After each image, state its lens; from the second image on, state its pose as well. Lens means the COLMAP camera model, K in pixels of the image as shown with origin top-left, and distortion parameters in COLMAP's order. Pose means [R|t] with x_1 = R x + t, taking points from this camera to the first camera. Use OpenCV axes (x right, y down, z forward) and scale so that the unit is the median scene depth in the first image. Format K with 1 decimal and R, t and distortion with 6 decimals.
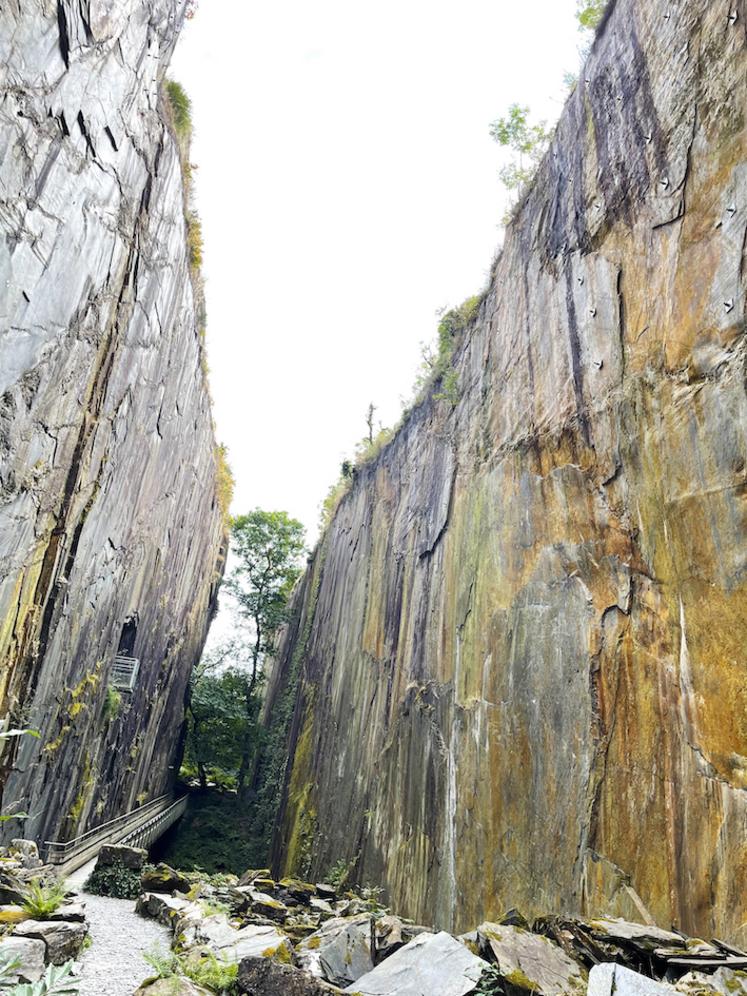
lens RADIAL K [[734.6, 0, 372.2], [0, 734.6, 504.9], [0, 0, 1]] dist [0.049318, -0.026845]
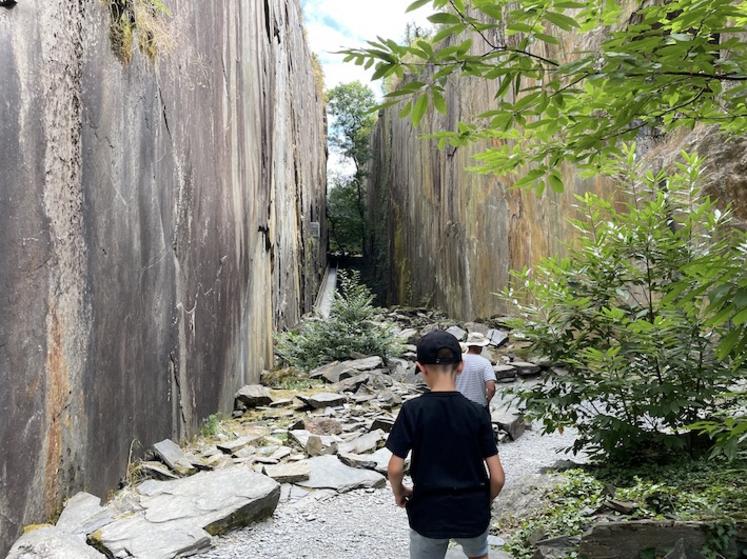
lens RADIAL K [[551.0, 0, 372.9], [0, 551.0, 280.7], [0, 0, 1]] dist [0.049318, -0.026845]
pose [[0.983430, -0.124547, -0.131729, 0.018492], [0.170252, 0.884151, 0.435077, -0.245214], [0.062281, -0.450295, 0.890705, -0.379525]]
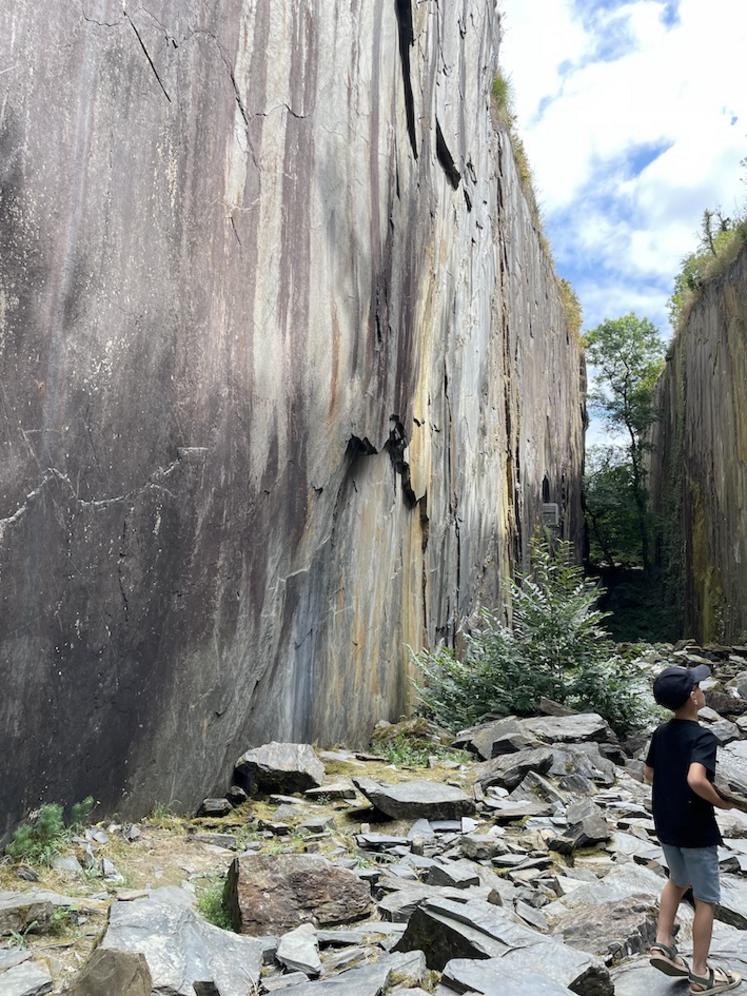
lens RADIAL K [[734.6, 0, 369.2], [0, 734.6, 490.2], [0, 0, 1]] dist [0.049318, -0.026845]
pose [[0.866411, -0.159969, -0.473013, 0.026590], [0.282270, 0.938320, 0.199697, -0.151483], [0.411892, -0.306537, 0.858126, -0.252829]]
